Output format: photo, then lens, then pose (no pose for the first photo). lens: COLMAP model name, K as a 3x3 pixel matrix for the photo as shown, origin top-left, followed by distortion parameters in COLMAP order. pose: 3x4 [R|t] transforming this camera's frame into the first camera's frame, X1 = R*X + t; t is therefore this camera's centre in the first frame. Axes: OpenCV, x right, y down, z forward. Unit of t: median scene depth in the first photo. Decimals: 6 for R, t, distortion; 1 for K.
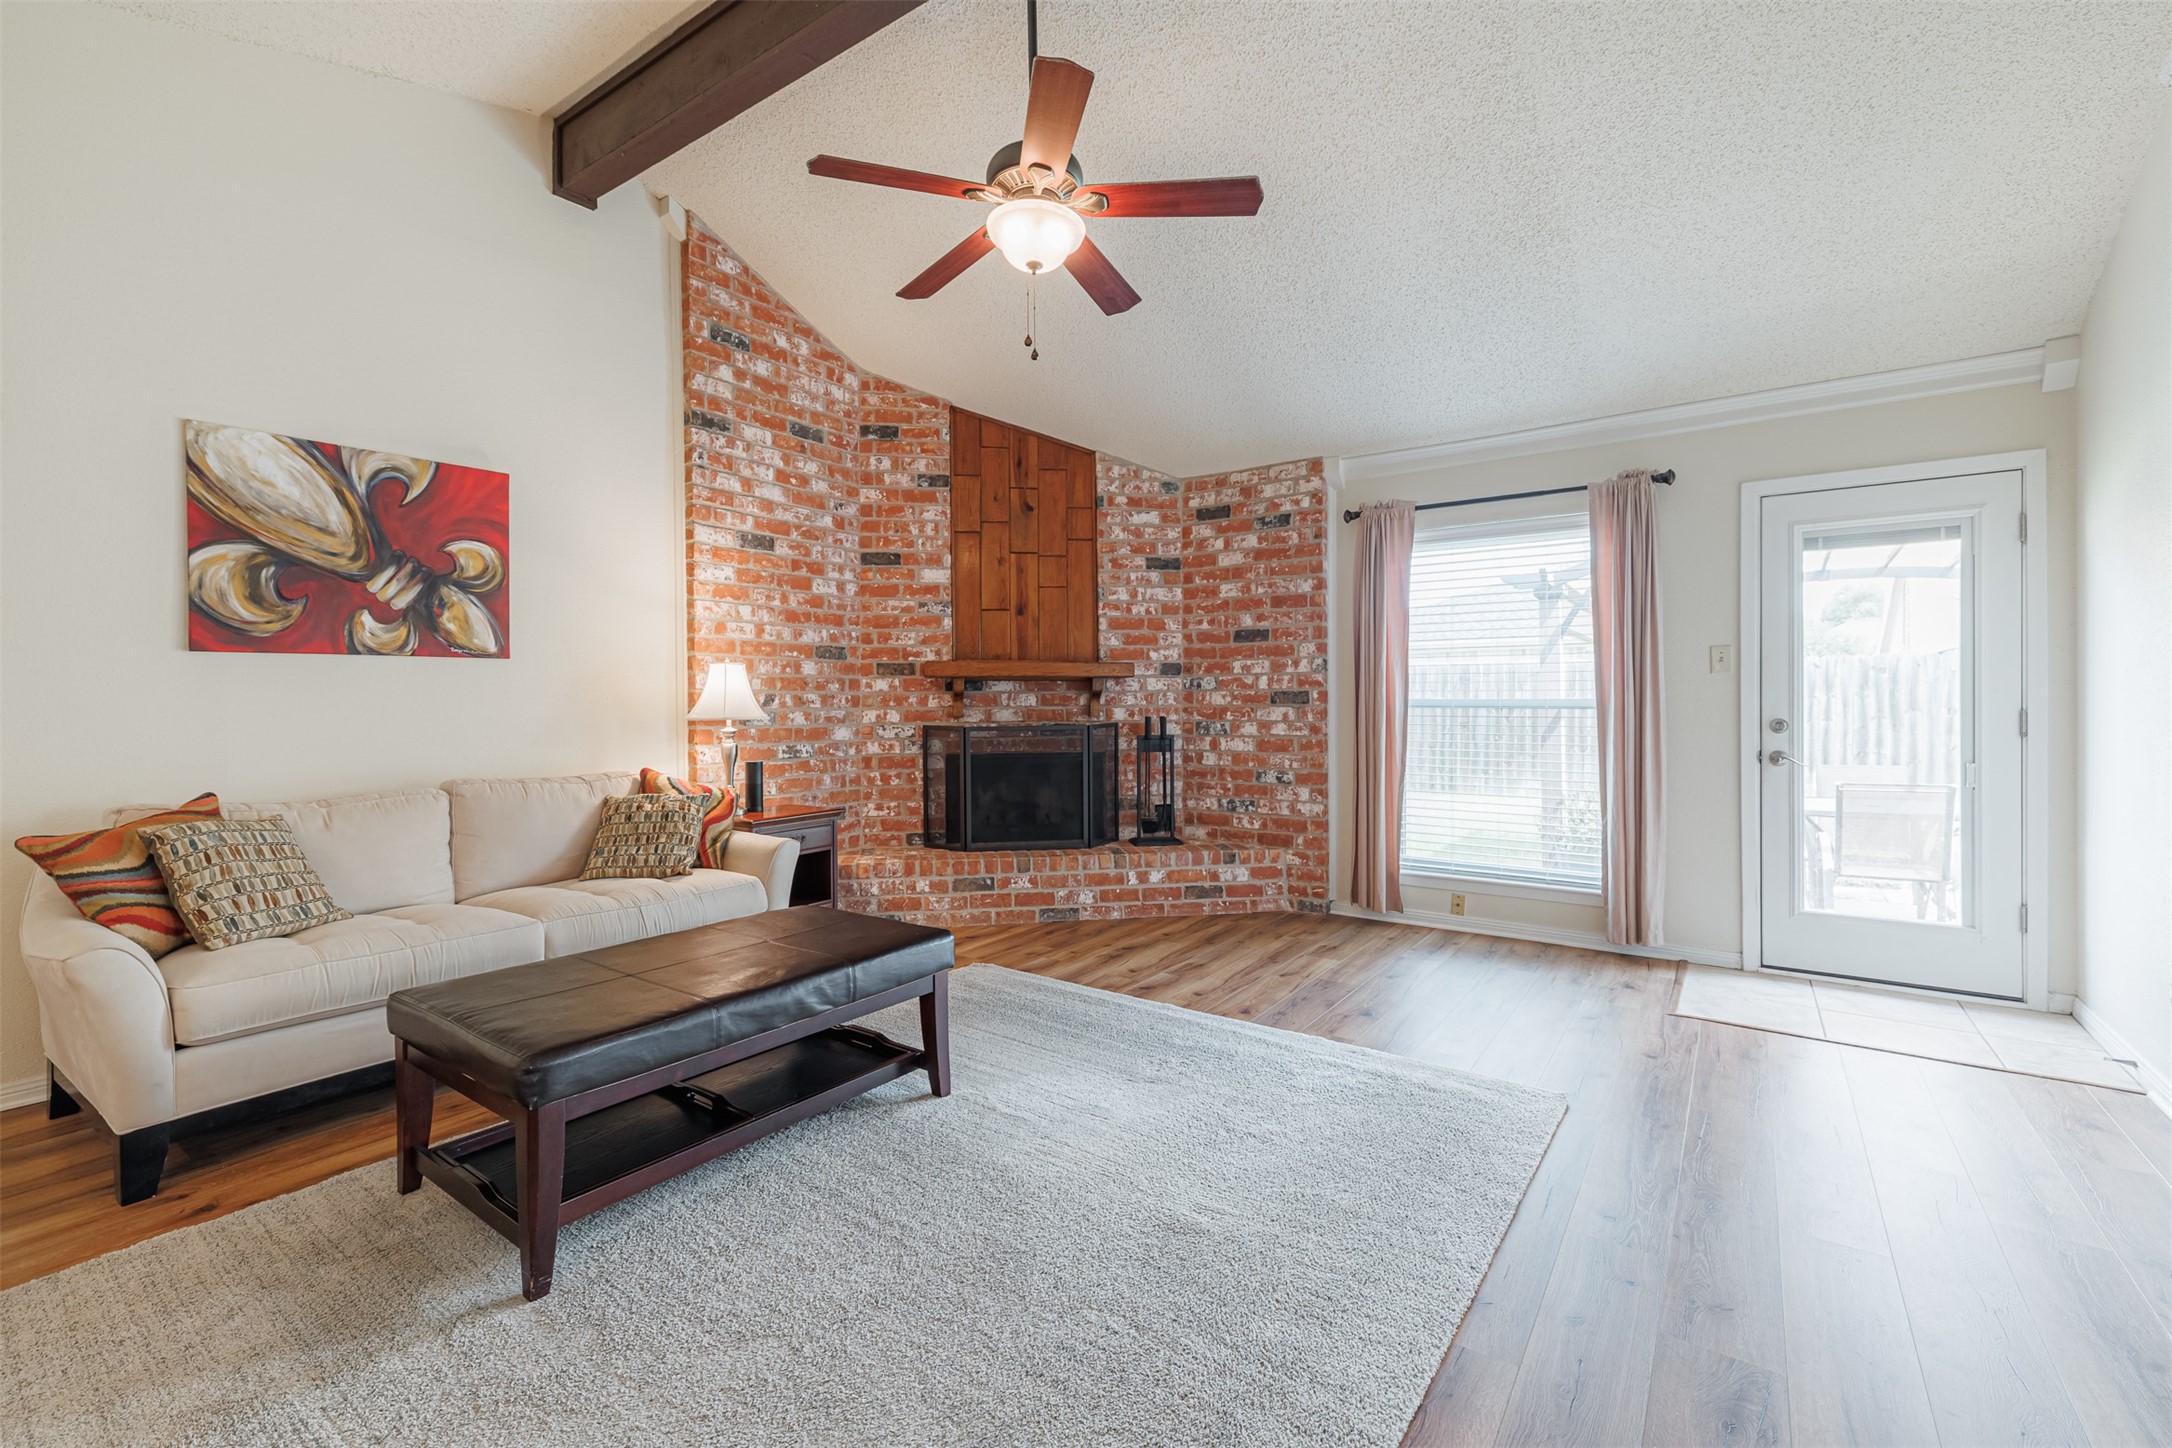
lens RADIAL K [[938.0, 0, 1086.0], [0, 938.0, 724.0], [0, 0, 1]] dist [-0.001101, -0.000333]
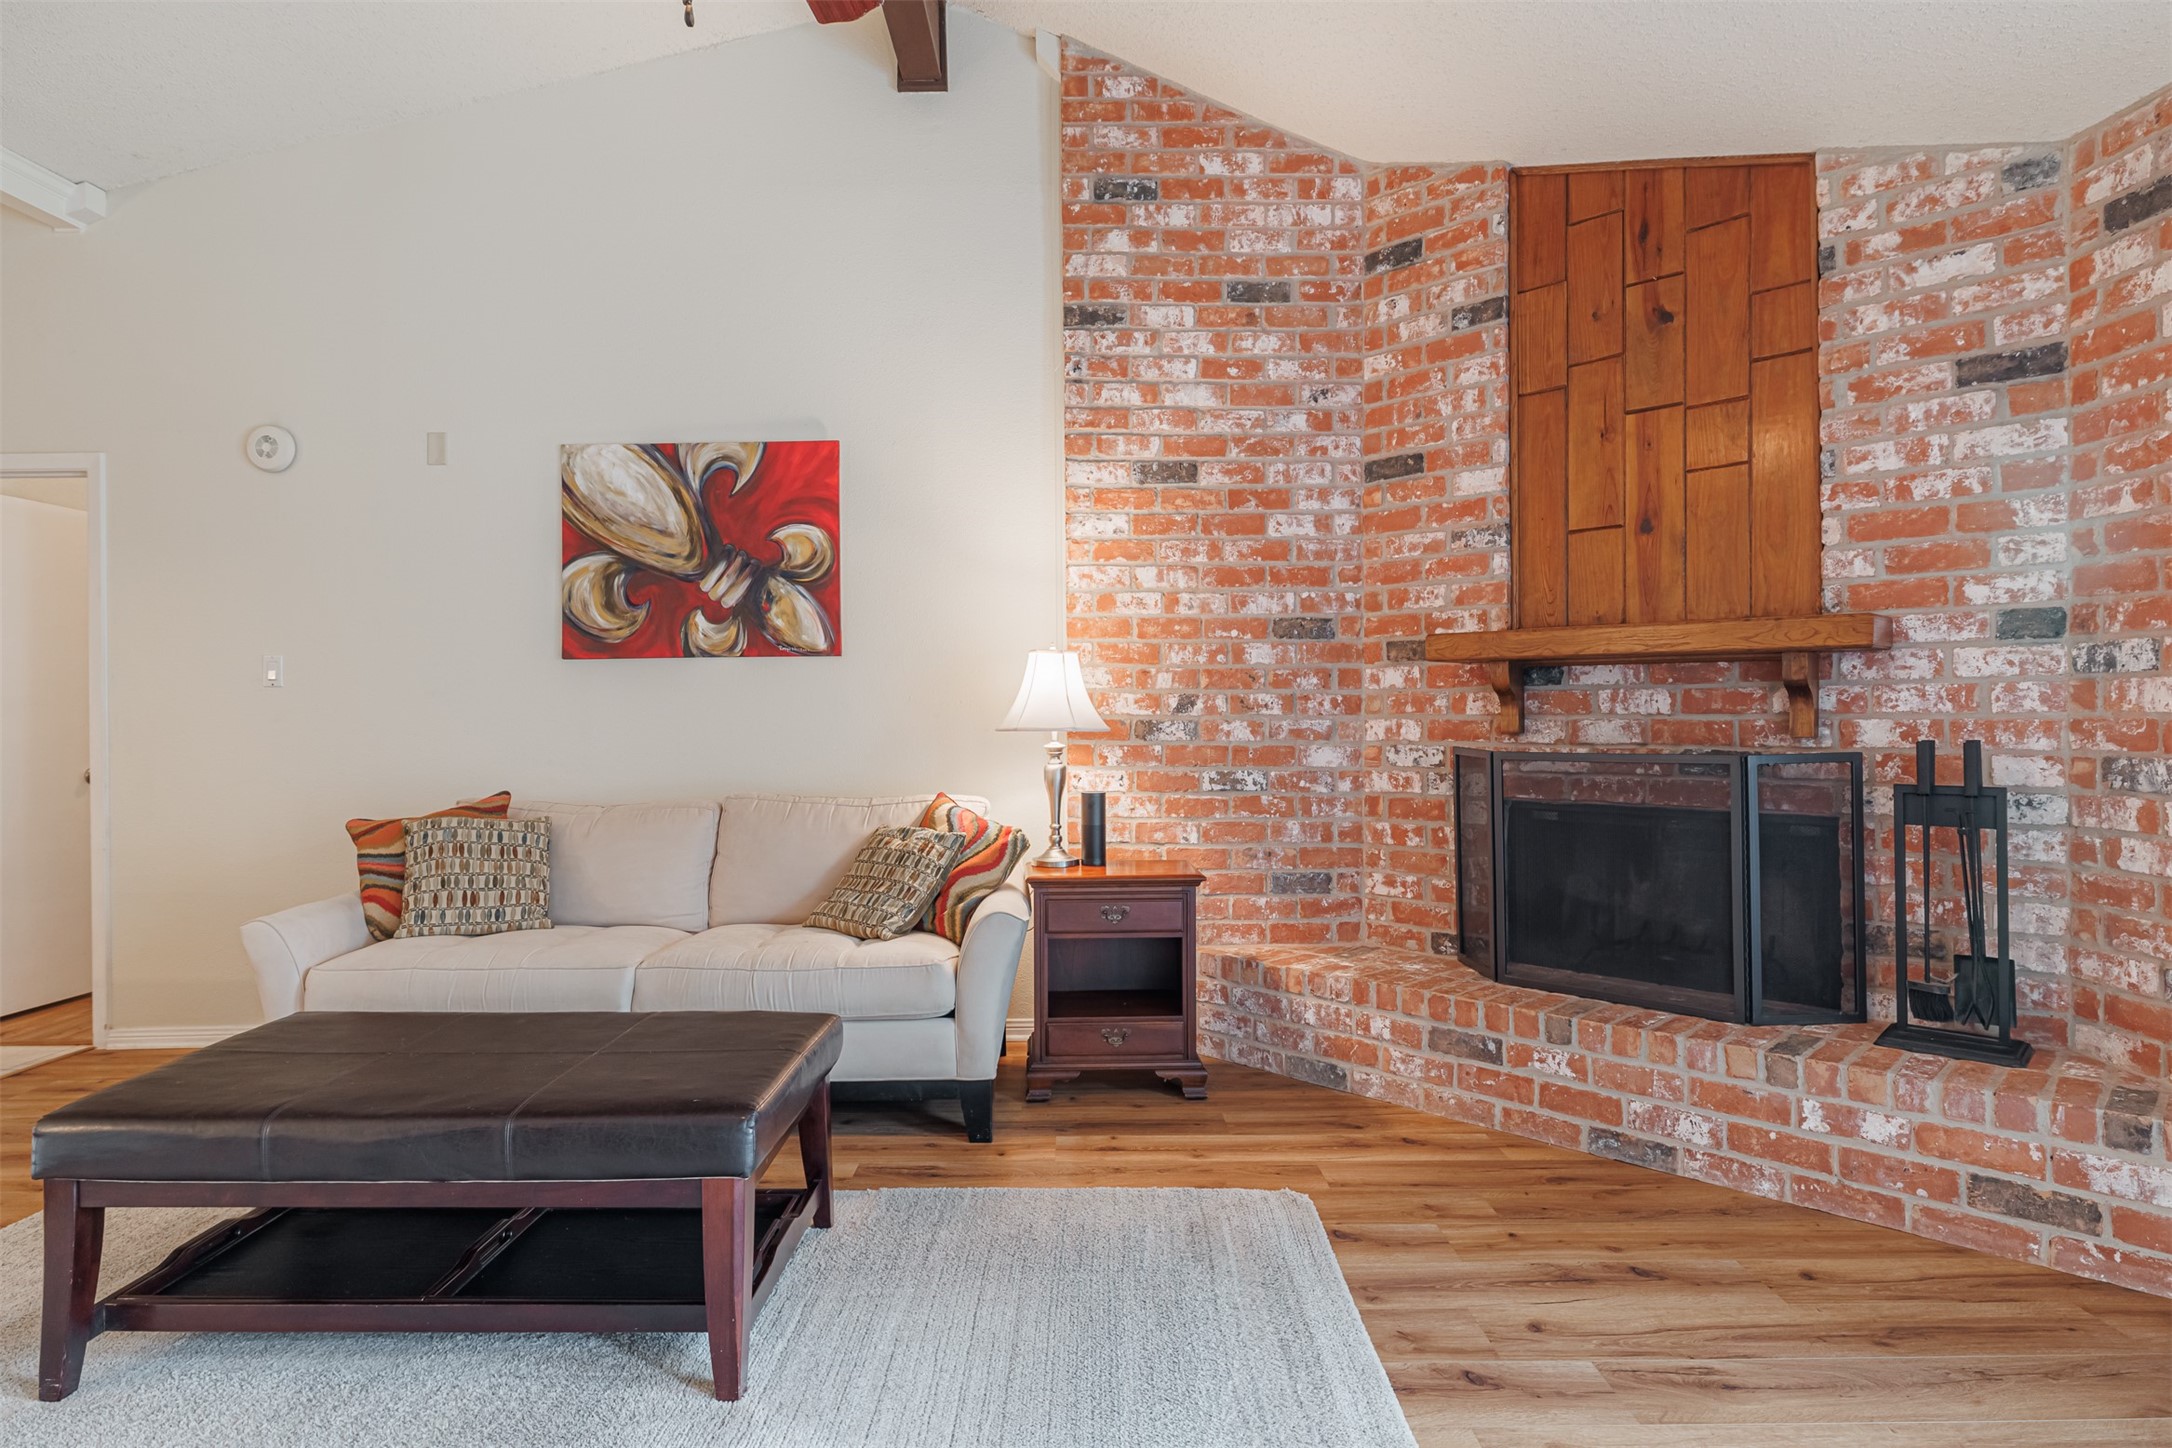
lens RADIAL K [[1204.3, 0, 1086.0], [0, 1204.3, 724.0], [0, 0, 1]] dist [-0.001287, -0.001443]
pose [[0.573234, 0.011283, -0.819314, 0.302857], [-0.018699, 0.999825, 0.000687, -0.008922], [0.819178, 0.014927, 0.573345, 0.402148]]
